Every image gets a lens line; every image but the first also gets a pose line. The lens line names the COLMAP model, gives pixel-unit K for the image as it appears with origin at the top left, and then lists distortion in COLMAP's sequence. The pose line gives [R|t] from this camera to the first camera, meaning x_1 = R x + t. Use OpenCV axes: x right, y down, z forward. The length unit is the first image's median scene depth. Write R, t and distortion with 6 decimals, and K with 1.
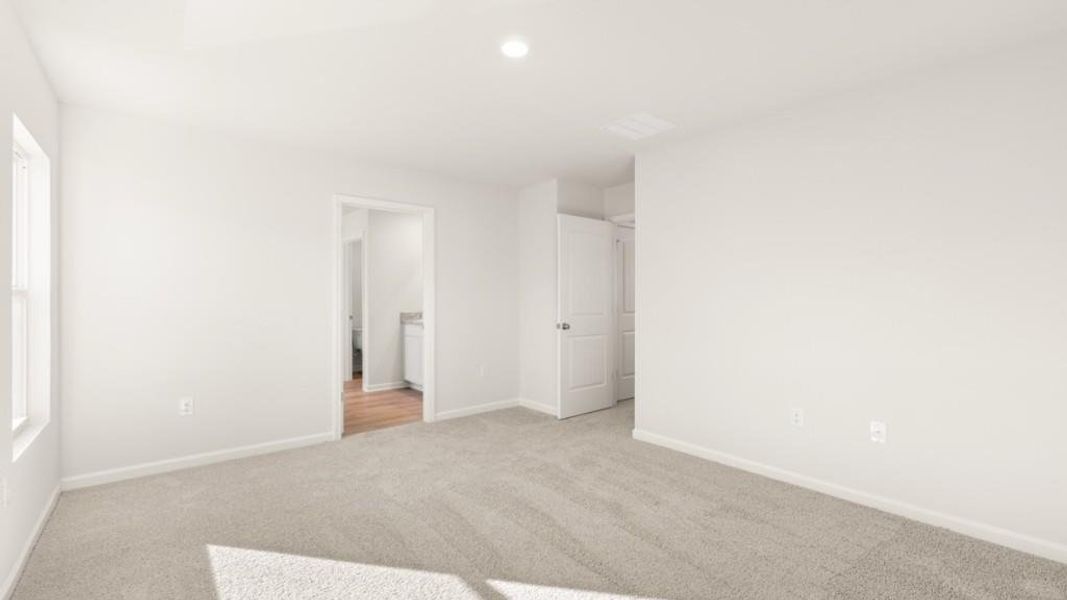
lens RADIAL K [[457.7, 0, 532.2], [0, 457.7, 295.6], [0, 0, 1]] dist [-0.002616, -0.000185]
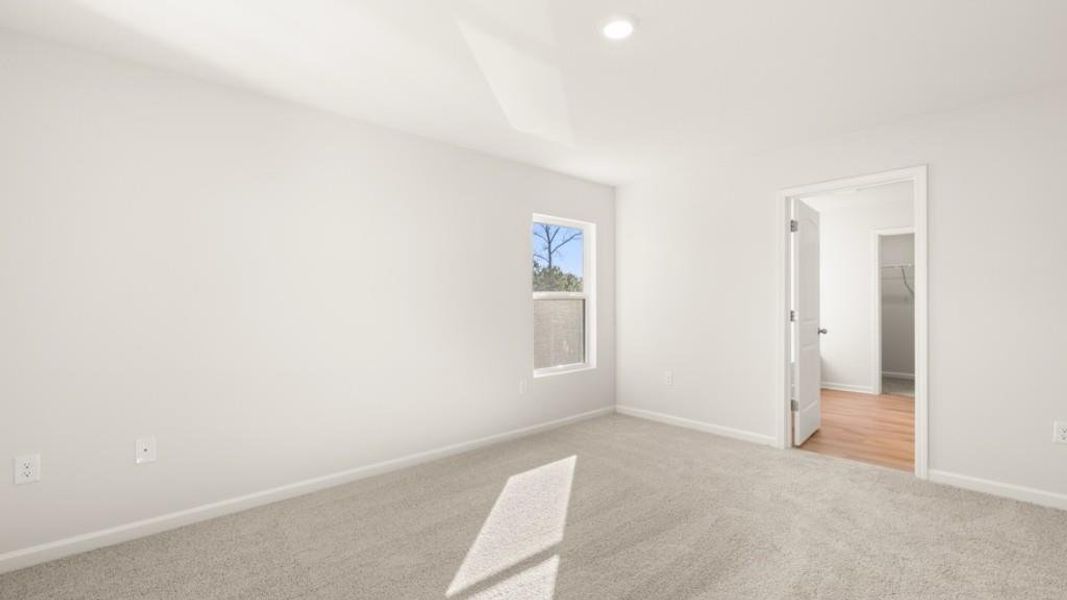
lens RADIAL K [[457.7, 0, 532.2], [0, 457.7, 295.6], [0, 0, 1]] dist [-0.002616, -0.000185]
pose [[0.034967, -0.014669, -0.999281, 0.601786], [0.010428, 0.999843, -0.014313, 0.007630], [0.999334, -0.009920, 0.035115, 0.536687]]
